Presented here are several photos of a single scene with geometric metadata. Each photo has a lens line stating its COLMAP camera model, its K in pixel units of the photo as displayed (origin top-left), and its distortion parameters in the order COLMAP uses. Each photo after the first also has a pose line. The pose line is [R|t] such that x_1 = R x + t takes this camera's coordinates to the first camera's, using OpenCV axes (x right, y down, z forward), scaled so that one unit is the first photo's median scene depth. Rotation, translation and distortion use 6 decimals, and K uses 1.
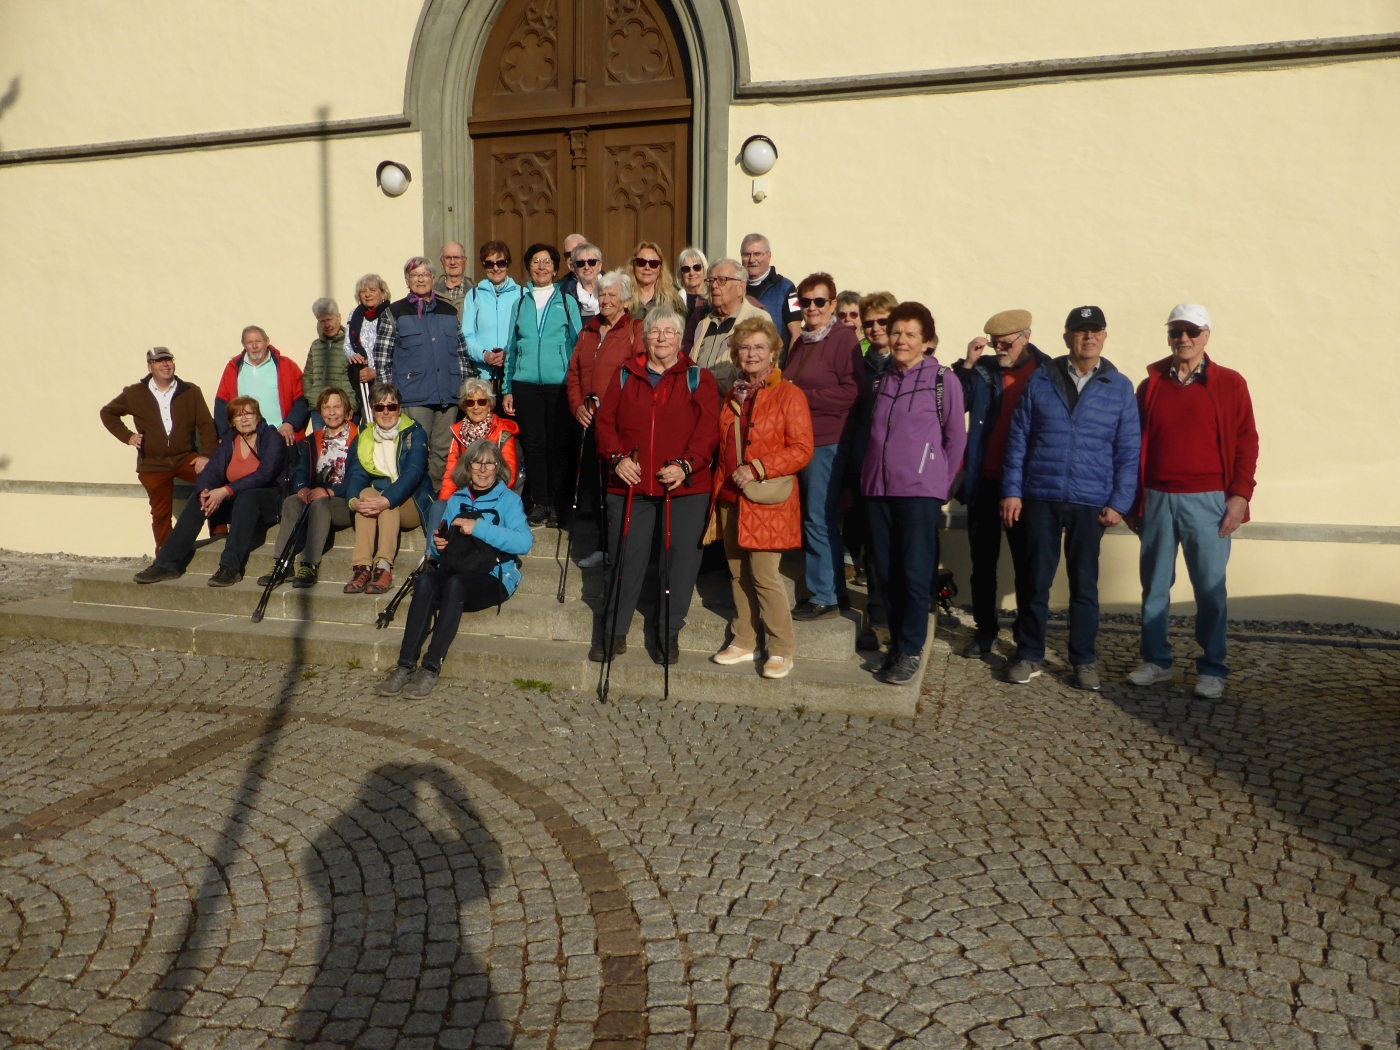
lens RADIAL K [[1021.2, 0, 700.0], [0, 1021.2, 525.0], [0, 0, 1]] dist [-0.046108, 0.051315]
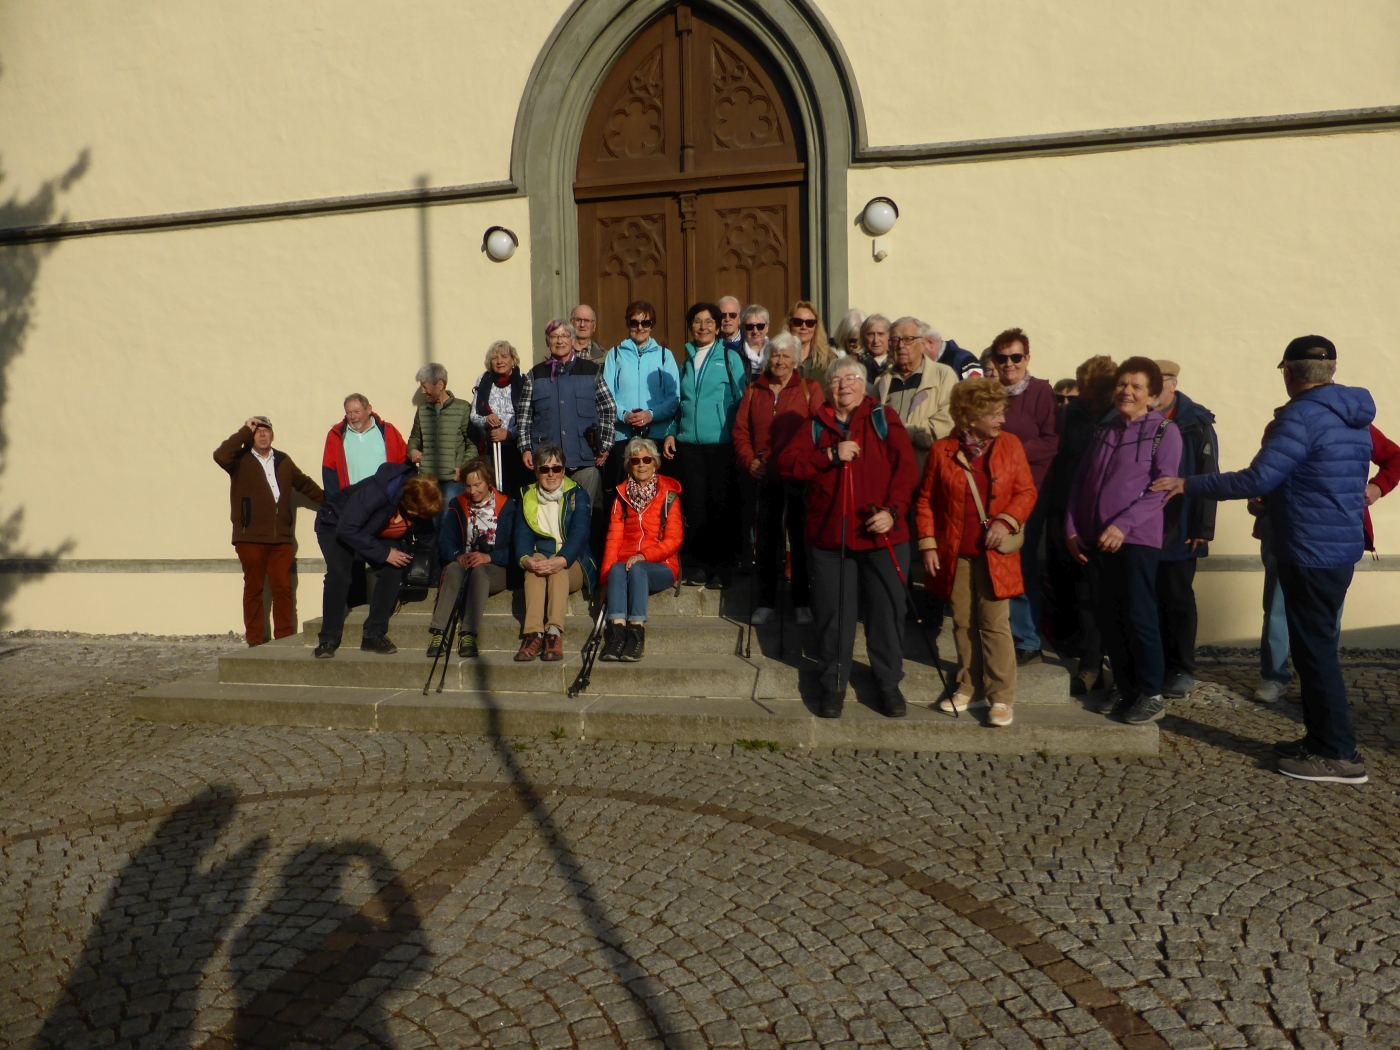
lens RADIAL K [[1020.4, 0, 700.0], [0, 1020.4, 525.0], [0, 0, 1]] dist [-0.047774, 0.047052]
pose [[0.996920, -0.034887, 0.070234, -0.235309], [0.038670, 0.997833, -0.053239, -0.004556], [-0.068225, 0.055791, 0.996109, 0.005766]]
